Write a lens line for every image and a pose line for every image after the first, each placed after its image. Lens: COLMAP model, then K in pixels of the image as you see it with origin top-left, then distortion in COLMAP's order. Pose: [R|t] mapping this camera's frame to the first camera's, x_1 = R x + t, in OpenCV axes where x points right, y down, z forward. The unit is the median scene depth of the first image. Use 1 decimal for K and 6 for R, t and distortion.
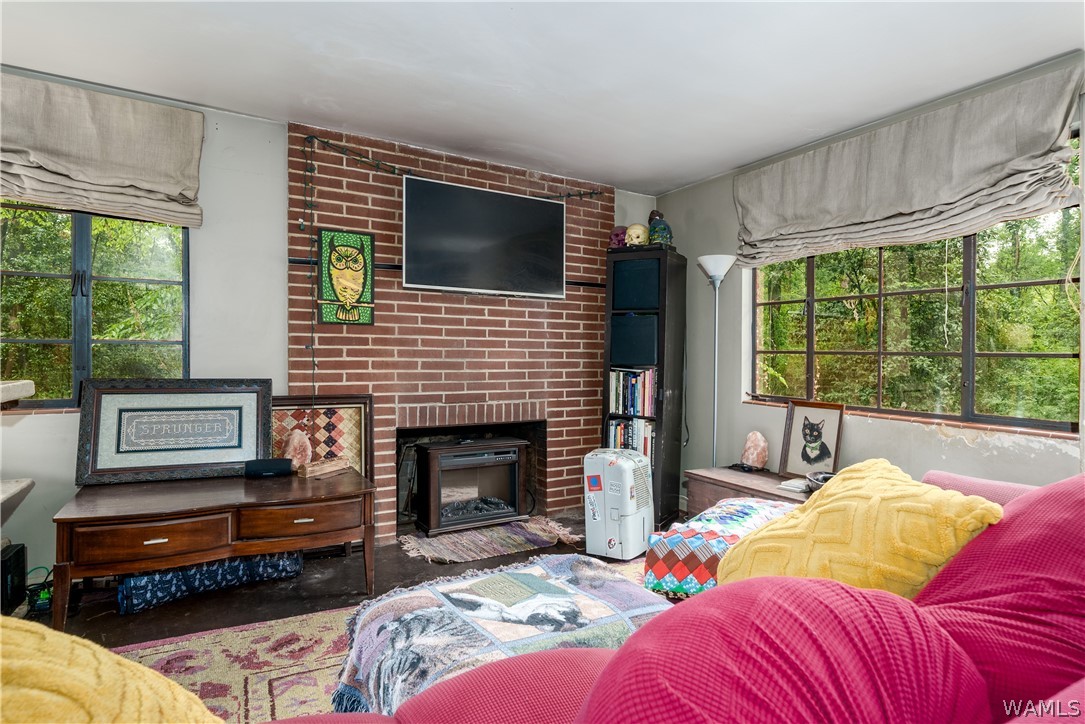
lens RADIAL K [[587.7, 0, 542.5], [0, 587.7, 362.0], [0, 0, 1]] dist [0.000729, -0.000008]
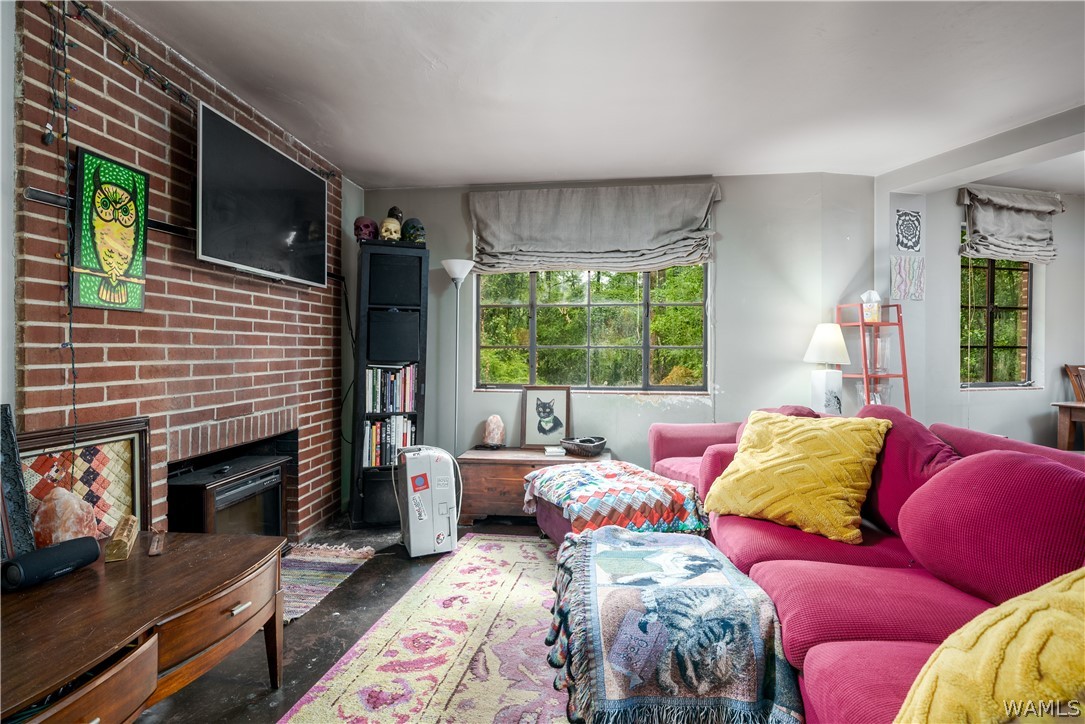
lens RADIAL K [[582.7, 0, 533.1], [0, 582.7, 355.2], [0, 0, 1]] dist [-0.000339, -0.000157]
pose [[0.593847, -0.020499, 0.804317, -0.565899], [0.021952, 0.999716, 0.009272, -0.010595], [-0.804279, 0.012150, 0.594128, 0.266305]]
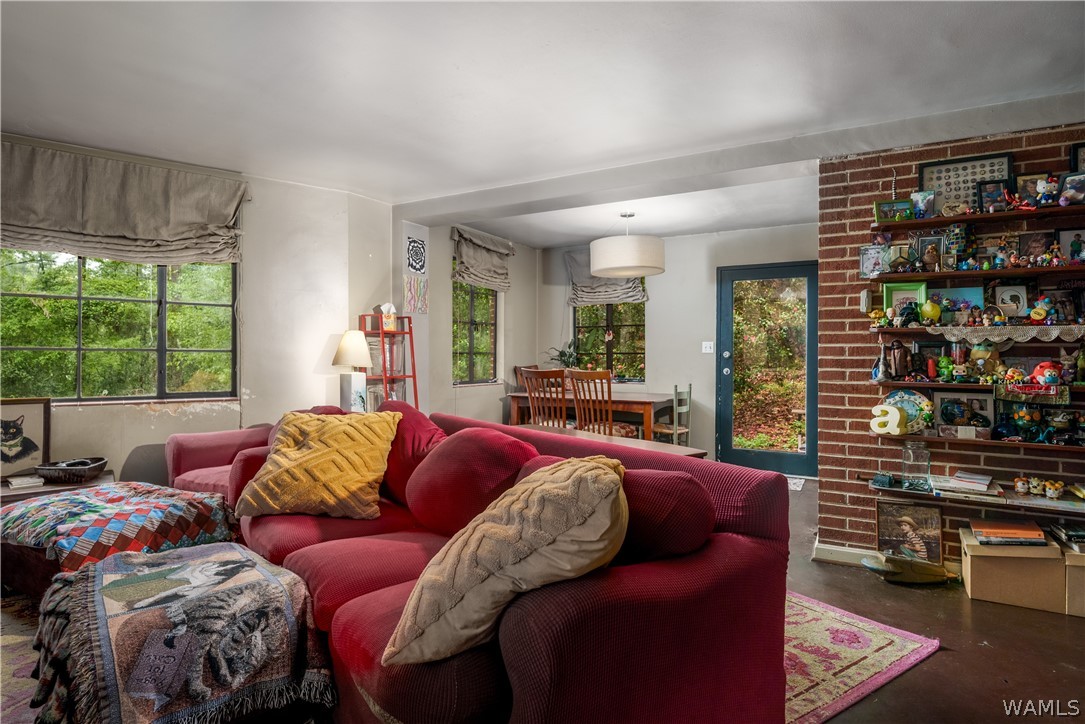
lens RADIAL K [[587.7, 0, 542.5], [0, 587.7, 362.0], [0, 0, 1]] dist [0.000729, -0.000008]
pose [[-0.138883, -0.024611, 0.990003, -0.623868], [0.009887, 0.999607, 0.026237, -0.010336], [-0.990259, 0.013432, -0.138585, 0.251937]]
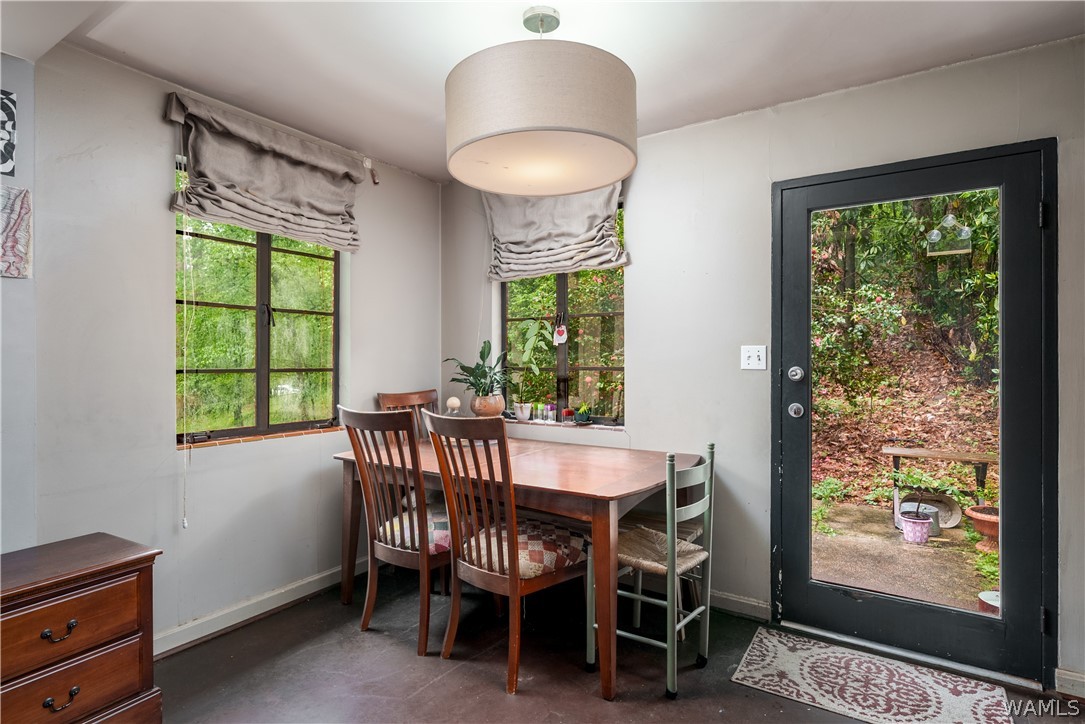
lens RADIAL K [[582.7, 0, 533.1], [0, 582.7, 355.2], [0, 0, 1]] dist [-0.000339, -0.000157]
pose [[-0.057792, -0.004735, 0.998317, 0.191604], [0.013562, 0.999893, 0.005528, -0.014207], [-0.998237, 0.013859, -0.057721, -0.101950]]
